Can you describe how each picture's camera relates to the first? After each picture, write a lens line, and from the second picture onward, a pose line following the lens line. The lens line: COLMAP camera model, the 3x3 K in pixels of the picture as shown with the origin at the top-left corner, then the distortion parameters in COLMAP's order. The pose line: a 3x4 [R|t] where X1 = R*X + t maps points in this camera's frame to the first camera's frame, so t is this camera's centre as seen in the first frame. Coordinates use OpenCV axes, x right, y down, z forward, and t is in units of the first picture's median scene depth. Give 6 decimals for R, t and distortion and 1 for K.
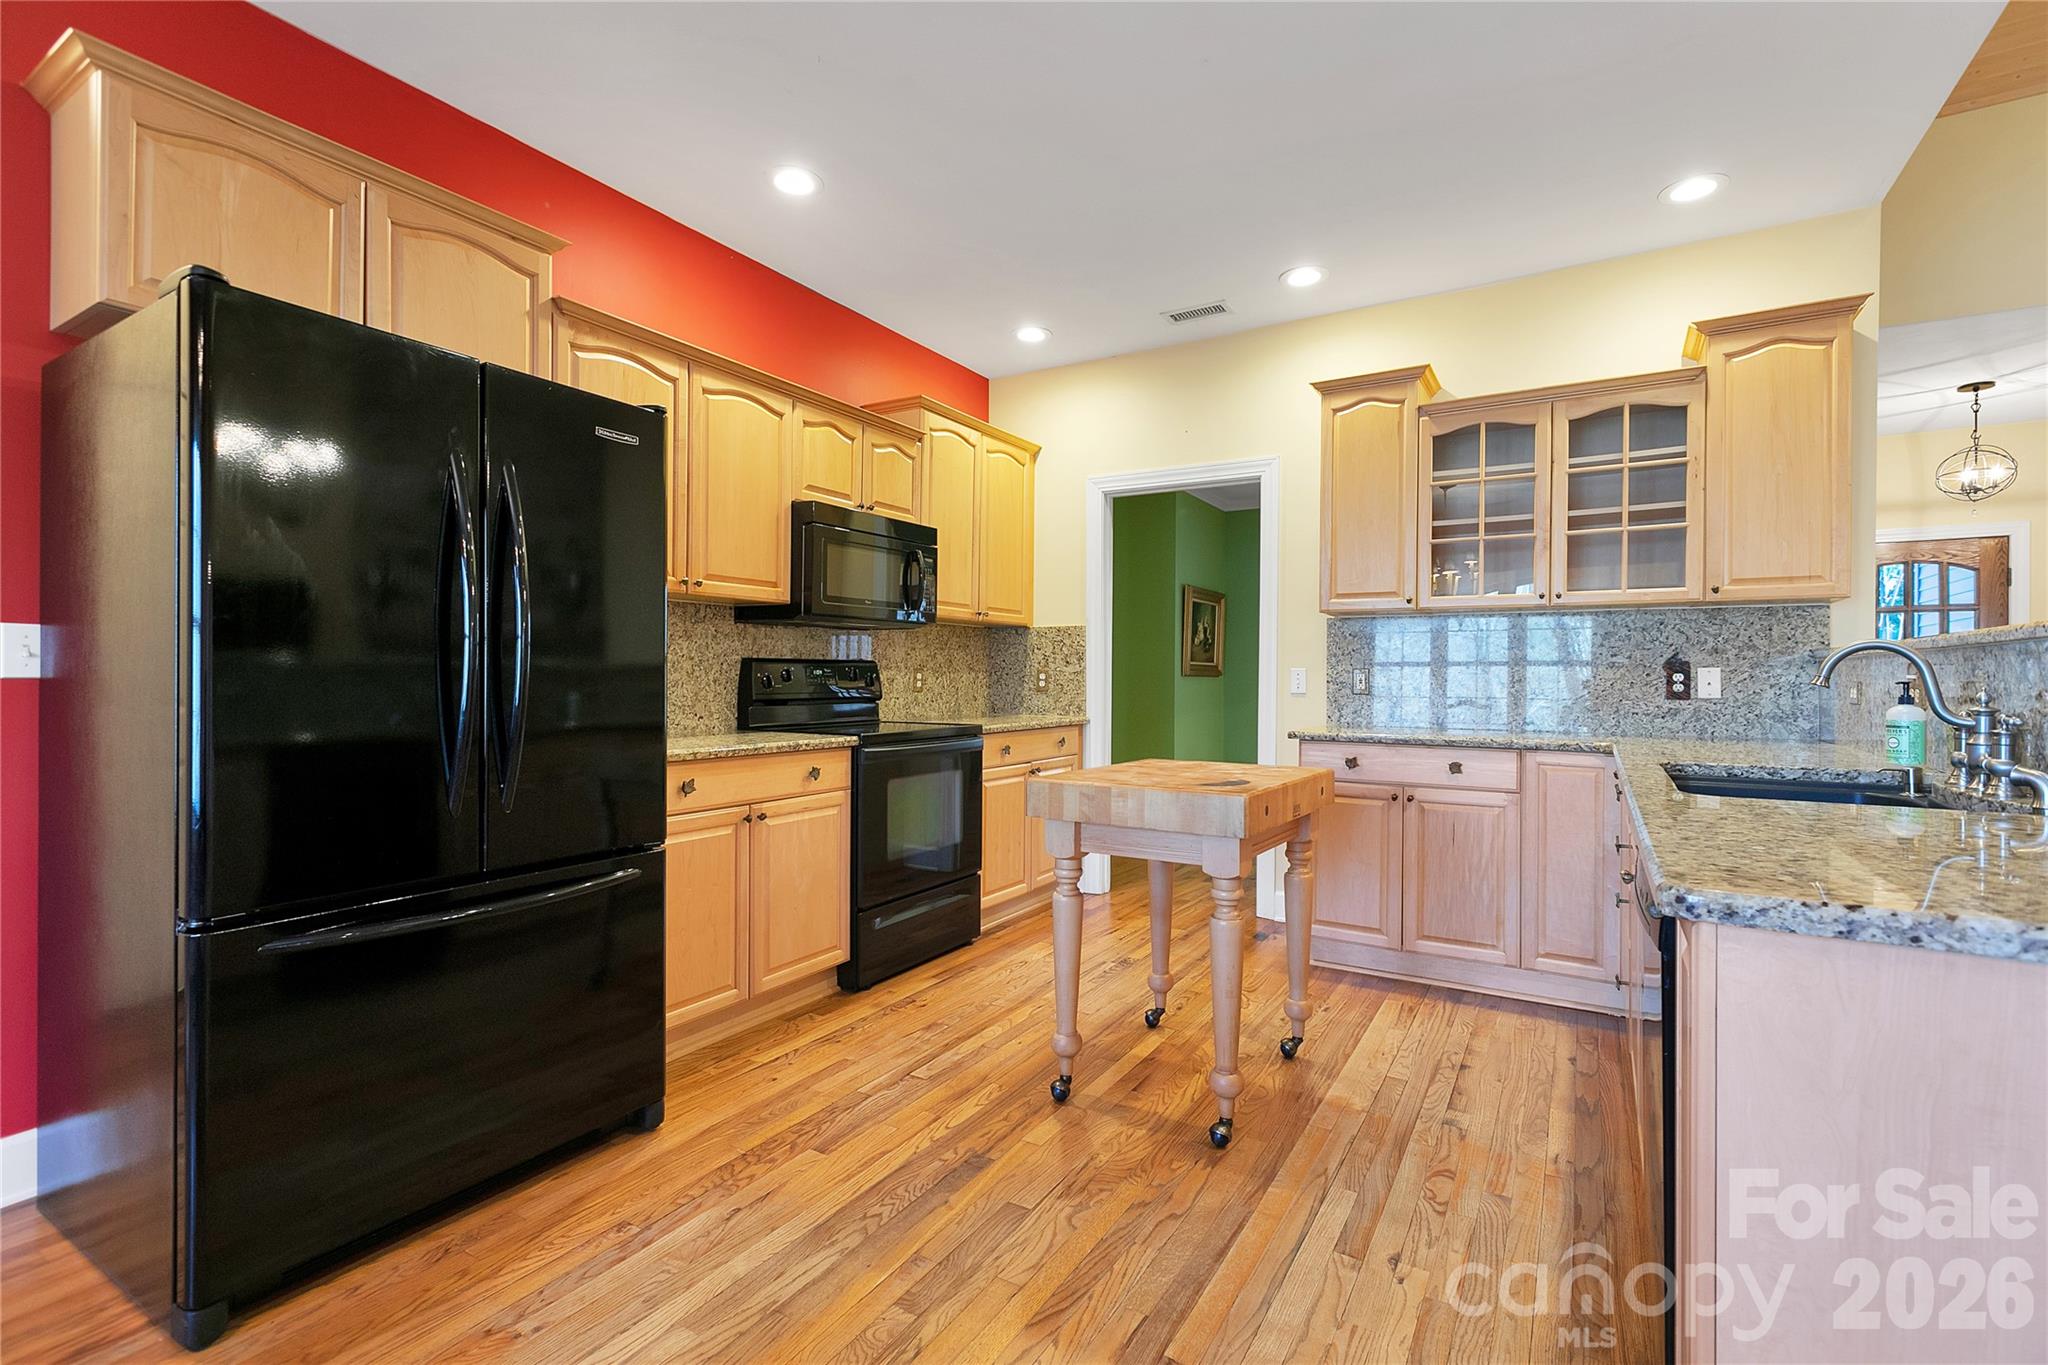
lens RADIAL K [[922.8, 0, 1032.4], [0, 922.8, 672.2], [0, 0, 1]] dist [0.004924, -0.000777]
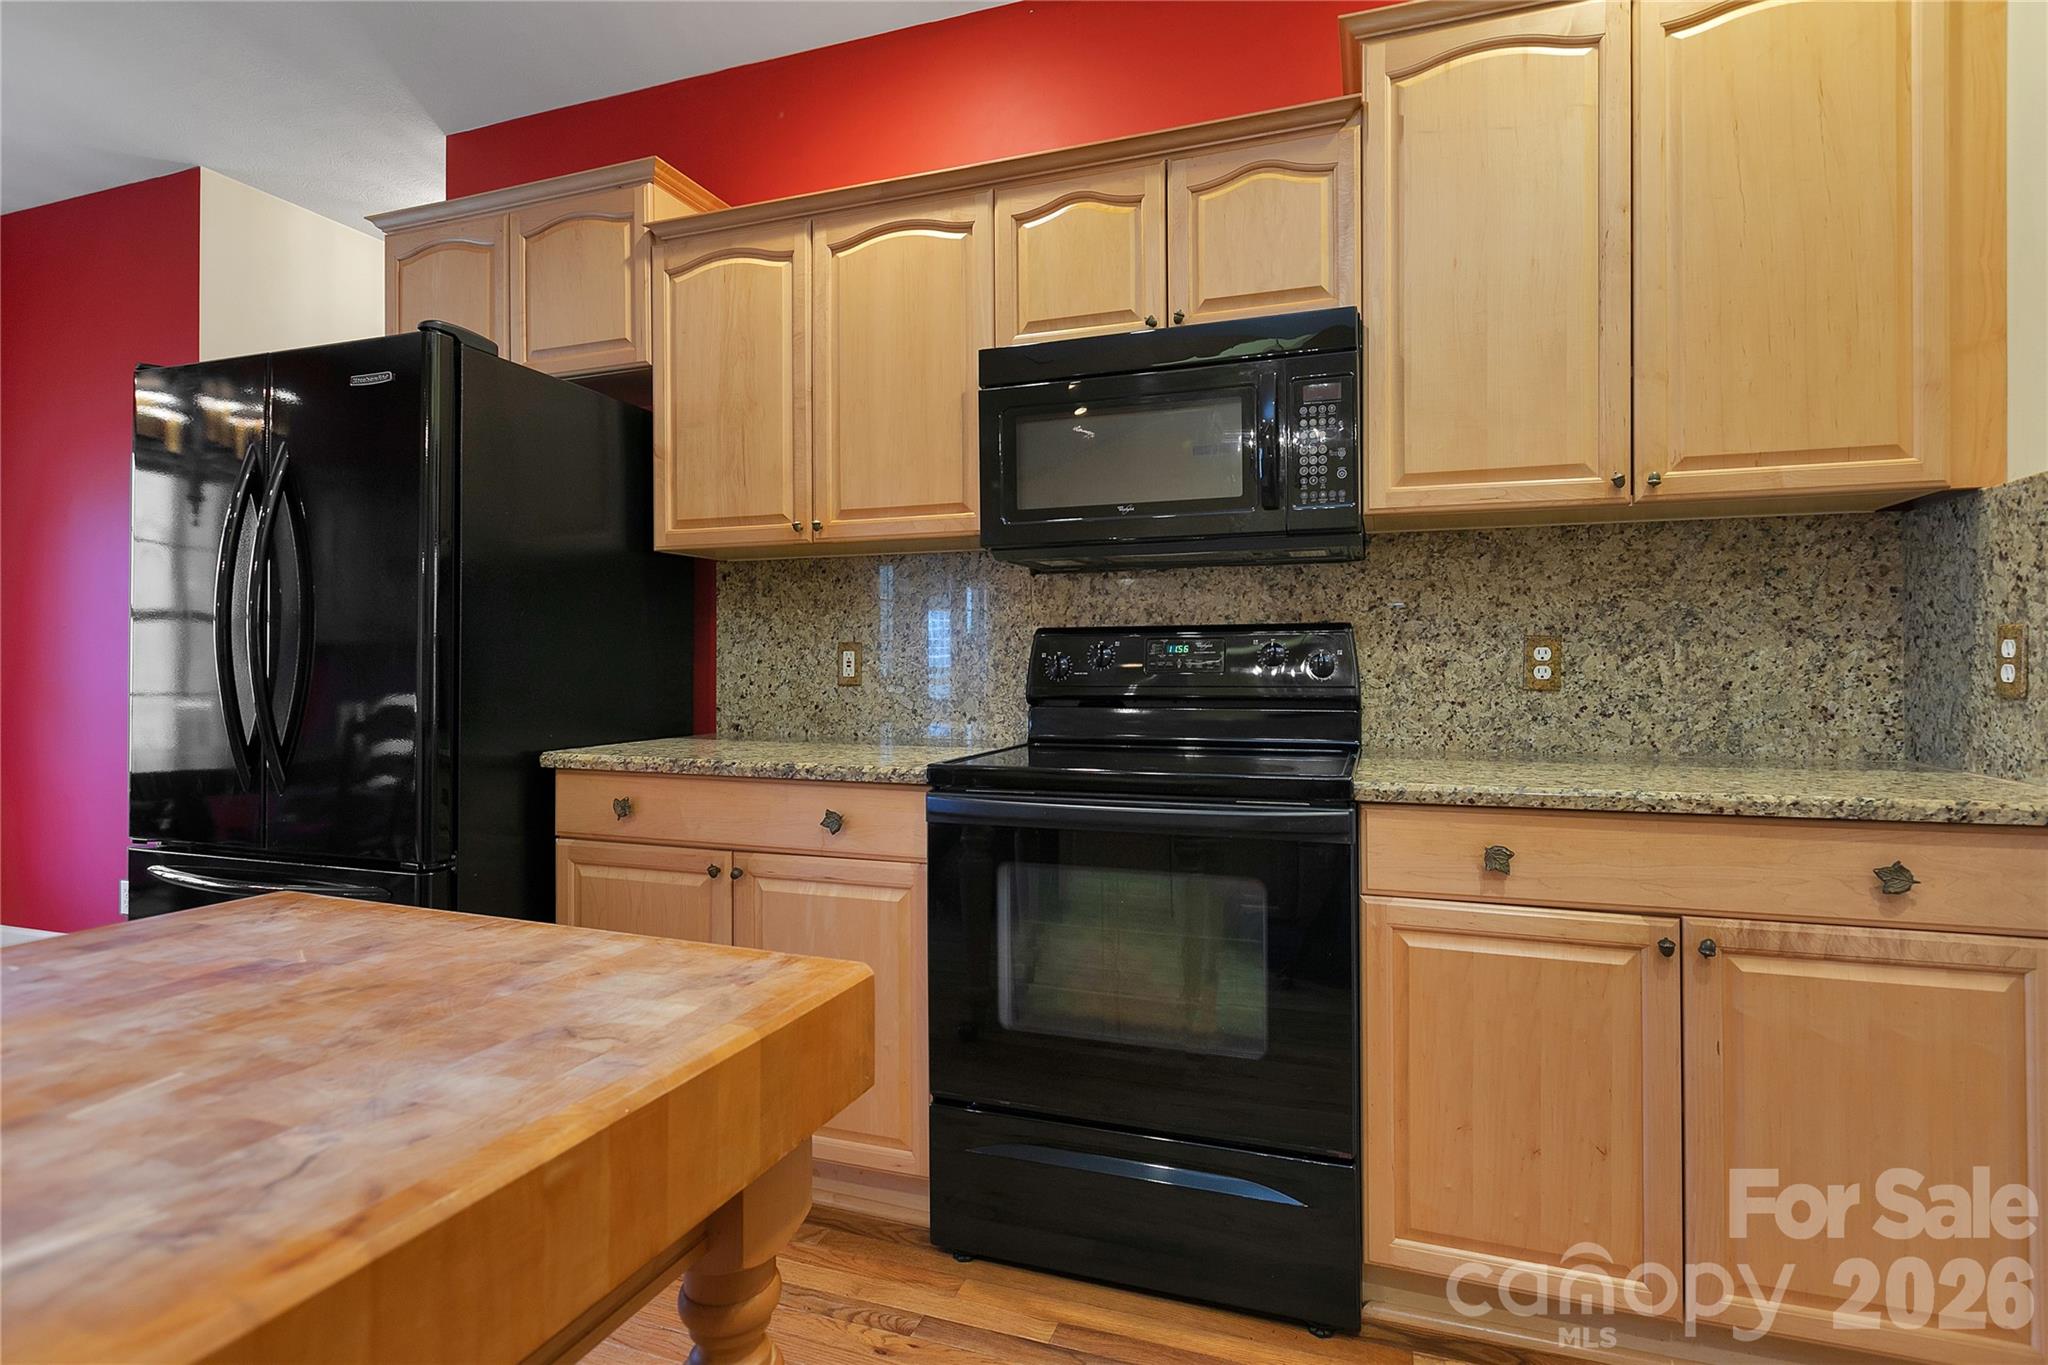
lens RADIAL K [[988.8, 0, 1062.6], [0, 988.8, 657.7], [0, 0, 1]] dist [0.000997, 0.000161]
pose [[0.207742, -0.010286, -0.978129, 0.366831], [0.008681, 0.999925, -0.008672, 0.010799], [0.978145, -0.006690, 0.207816, 0.906242]]
